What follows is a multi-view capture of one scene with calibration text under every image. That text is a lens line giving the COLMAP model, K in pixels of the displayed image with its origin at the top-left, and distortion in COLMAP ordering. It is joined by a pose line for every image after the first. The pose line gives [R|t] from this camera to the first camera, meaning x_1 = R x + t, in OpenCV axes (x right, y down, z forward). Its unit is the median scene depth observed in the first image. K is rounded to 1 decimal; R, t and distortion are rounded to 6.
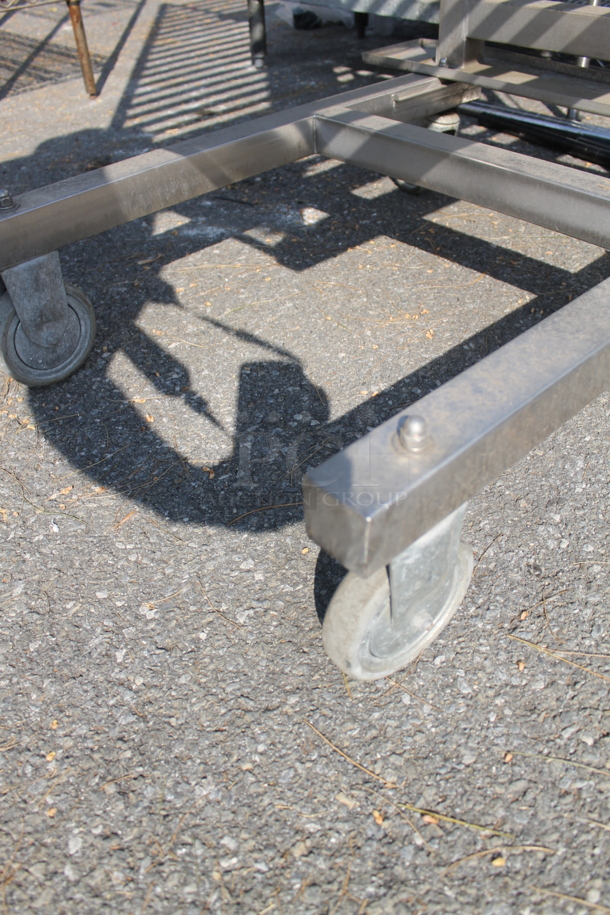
lens RADIAL K [[765.3, 0, 318.3], [0, 765.3, 456.3], [0, 0, 1]] dist [-0.164801, 0.145437]
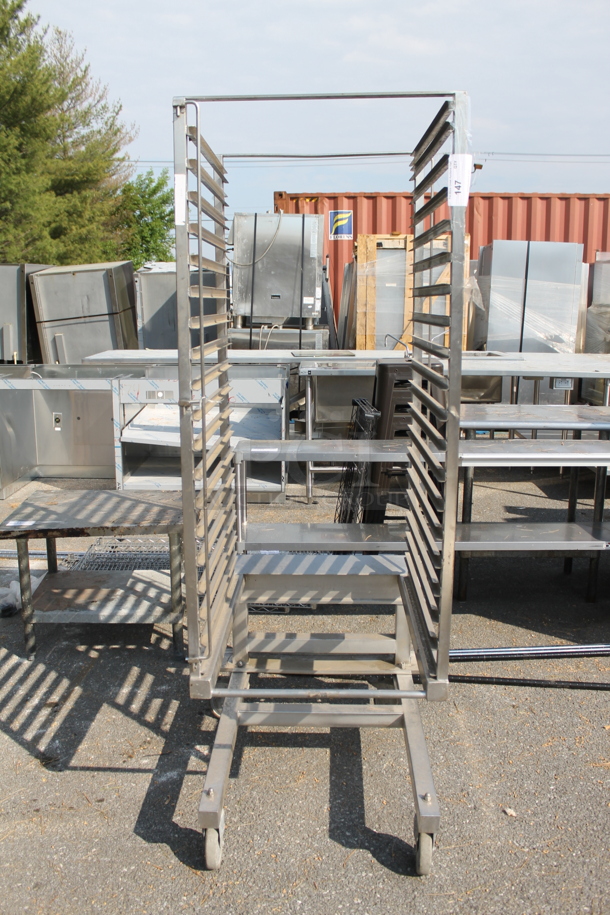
lens RADIAL K [[771.7, 0, 305.0], [0, 771.7, 457.5], [0, 0, 1]] dist [-0.164064, 0.141254]
pose [[0.708705, -0.107485, 0.697269, -0.771926], [0.436235, 0.843507, -0.313362, -0.153876], [-0.554470, 0.526254, 0.644686, -0.584713]]
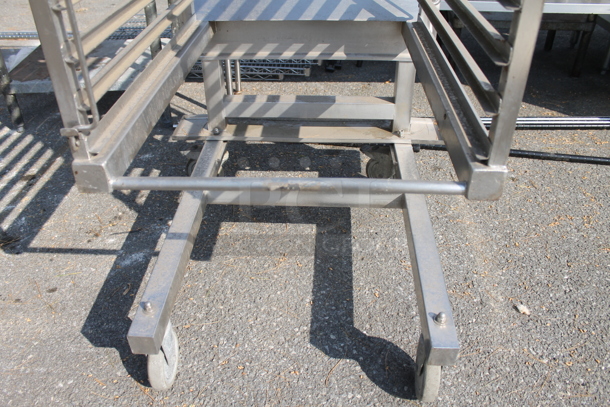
lens RADIAL K [[514.4, 0, 305.0], [0, 514.4, 203.5], [0, 0, 1]] dist [-0.164064, 0.141254]
pose [[0.719914, -0.375039, 0.584012, -0.331865], [0.433026, 0.900290, 0.044352, -0.194251], [-0.542414, 0.220963, 0.810532, -0.126346]]
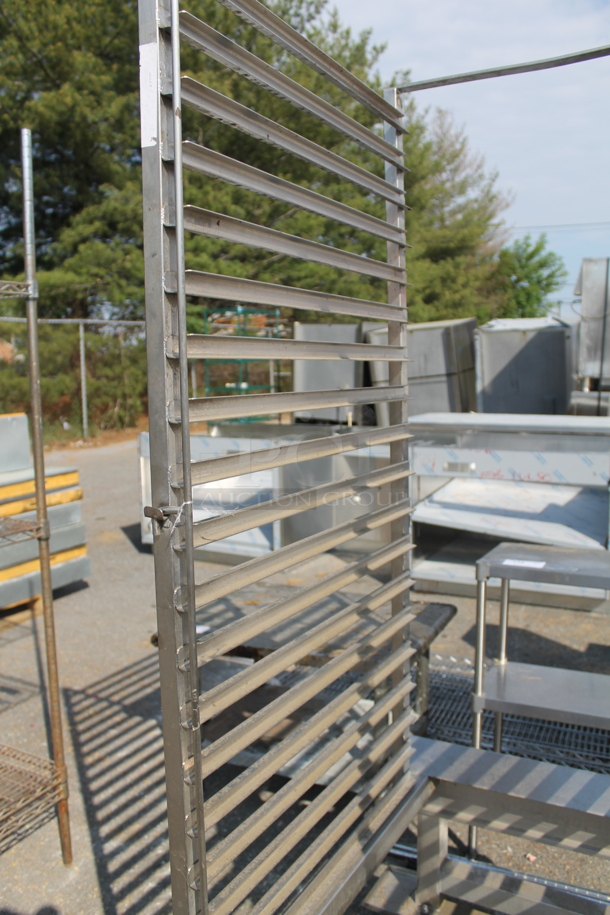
lens RADIAL K [[765.3, 0, 318.3], [0, 765.3, 456.3], [0, 0, 1]] dist [-0.164801, 0.145437]
pose [[0.951827, -0.013750, 0.306326, -0.274049], [0.183383, 0.826177, -0.532731, -0.333900], [-0.245755, 0.563243, 0.788899, -0.338738]]
